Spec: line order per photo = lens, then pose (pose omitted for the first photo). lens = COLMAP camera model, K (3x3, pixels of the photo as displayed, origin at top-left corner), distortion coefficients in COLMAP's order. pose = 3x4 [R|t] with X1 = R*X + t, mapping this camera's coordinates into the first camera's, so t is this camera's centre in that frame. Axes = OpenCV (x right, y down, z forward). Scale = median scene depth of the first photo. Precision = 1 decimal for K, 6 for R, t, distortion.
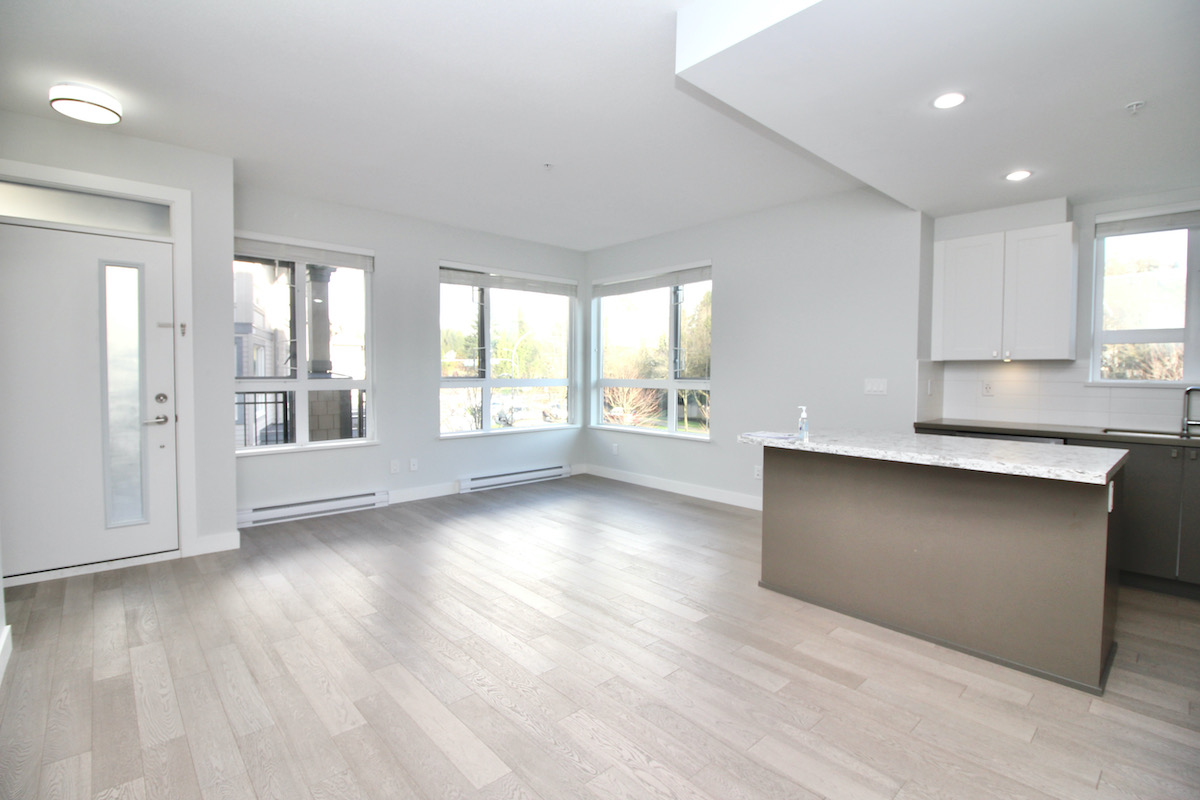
lens RADIAL K [[553.0, 0, 607.2], [0, 553.0, 390.6], [0, 0, 1]] dist [0.001159, -0.013639]
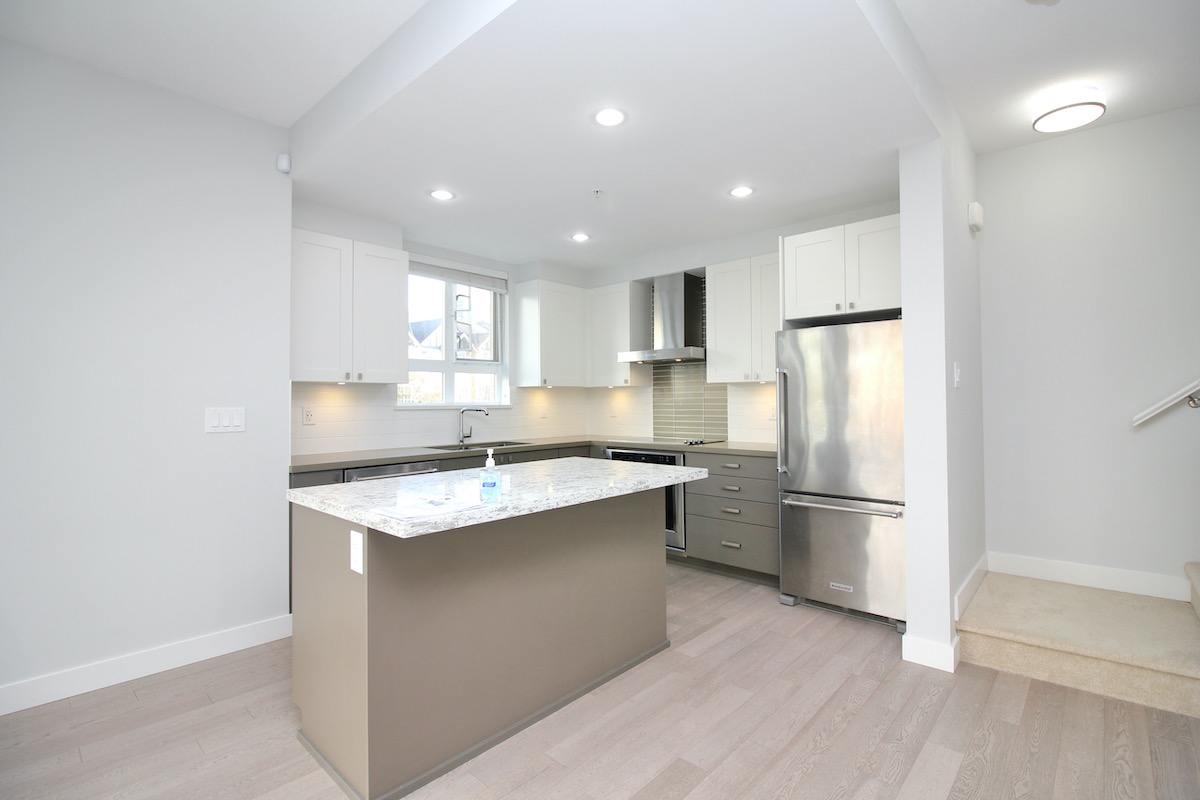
lens RADIAL K [[553.0, 0, 607.2], [0, 553.0, 390.6], [0, 0, 1]] dist [0.001159, -0.013639]
pose [[-0.094721, 0.011044, 0.995443, -0.195791], [0.038022, 0.999249, -0.007468, -0.019181], [-0.994778, 0.037142, -0.095069, 0.627076]]
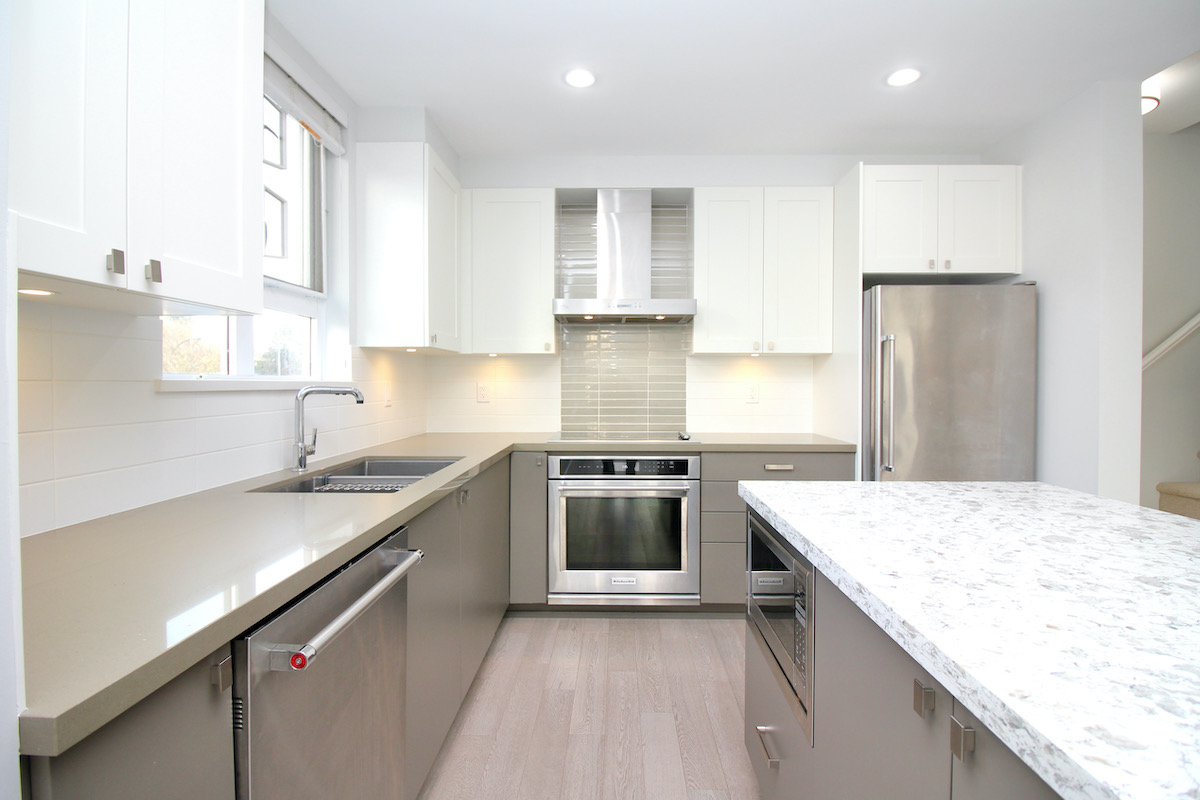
lens RADIAL K [[563.9, 0, 608.8], [0, 563.9, 389.7], [0, 0, 1]] dist [0.002860, -0.013961]
pose [[-0.728174, -0.018166, 0.685152, 0.366228], [0.014925, 0.998991, 0.042349, -0.018607], [-0.685230, 0.041063, -0.727168, 0.959255]]
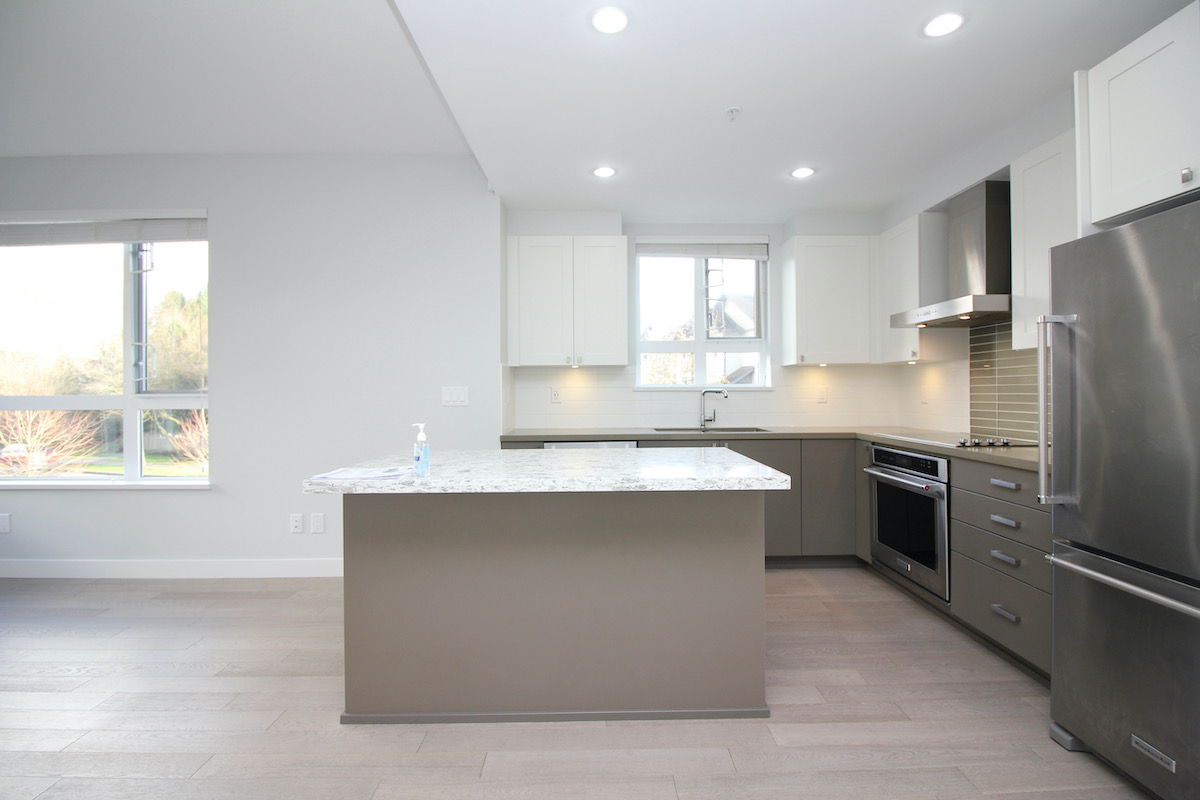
lens RADIAL K [[553.0, 0, 607.2], [0, 553.0, 390.6], [0, 0, 1]] dist [0.001159, -0.013639]
pose [[0.661857, -0.011952, 0.749535, 0.013979], [0.035355, 0.999258, -0.015285, 0.005726], [-0.748796, 0.036617, 0.661788, 0.282654]]
